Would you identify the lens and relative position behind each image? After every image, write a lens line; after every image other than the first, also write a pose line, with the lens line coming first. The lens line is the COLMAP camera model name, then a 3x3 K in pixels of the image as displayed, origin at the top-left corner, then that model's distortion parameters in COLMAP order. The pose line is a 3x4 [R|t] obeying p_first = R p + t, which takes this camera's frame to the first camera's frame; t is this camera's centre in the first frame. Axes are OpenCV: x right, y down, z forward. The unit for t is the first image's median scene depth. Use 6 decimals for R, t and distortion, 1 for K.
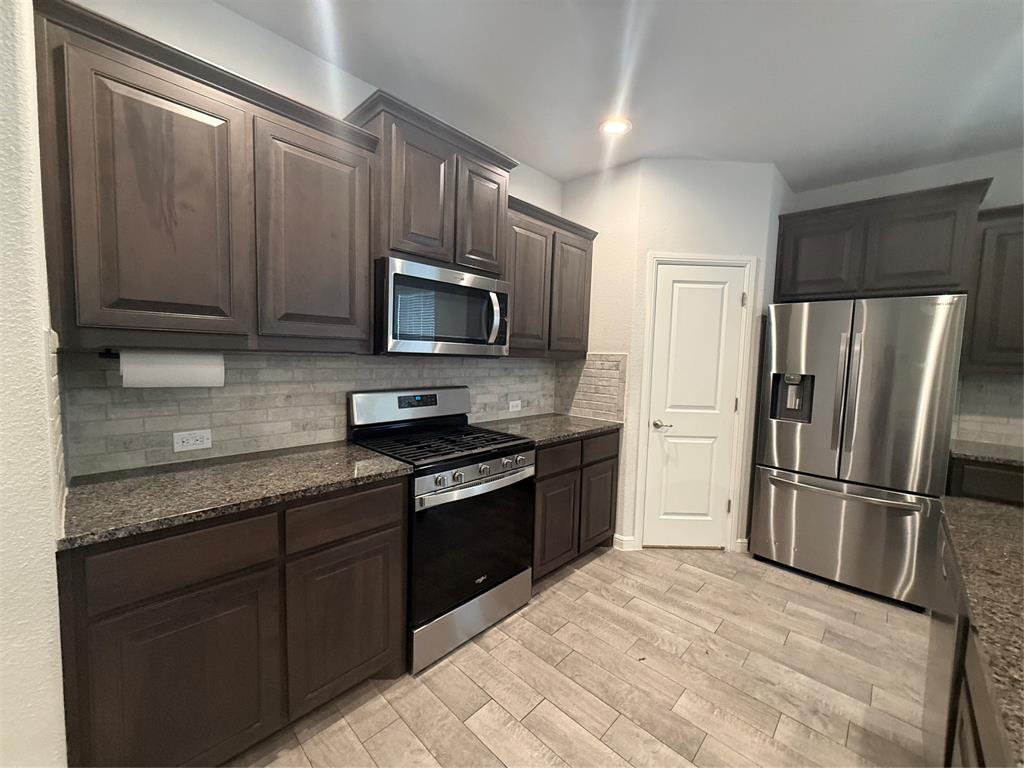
lens RADIAL K [[407.8, 0, 515.6], [0, 407.8, 383.5], [0, 0, 1]] dist [-0.000942, 0.000596]
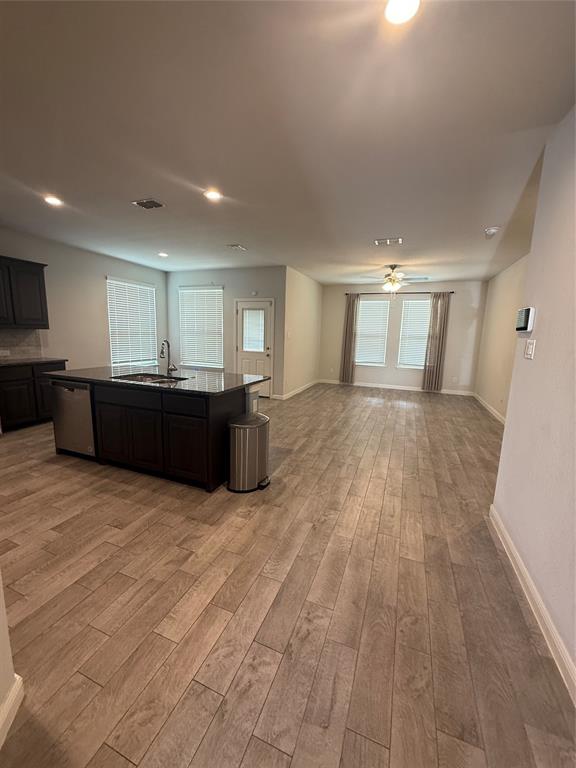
lens RADIAL K [[305.9, 0, 287.4], [0, 305.9, 382.4], [0, 0, 1]] dist [-0.000942, 0.000596]
pose [[-0.375998, -0.188344, 0.907277, -0.947408], [0.025376, 0.976665, 0.213265, -0.044880], [-0.926273, 0.103210, -0.362444, 0.105958]]
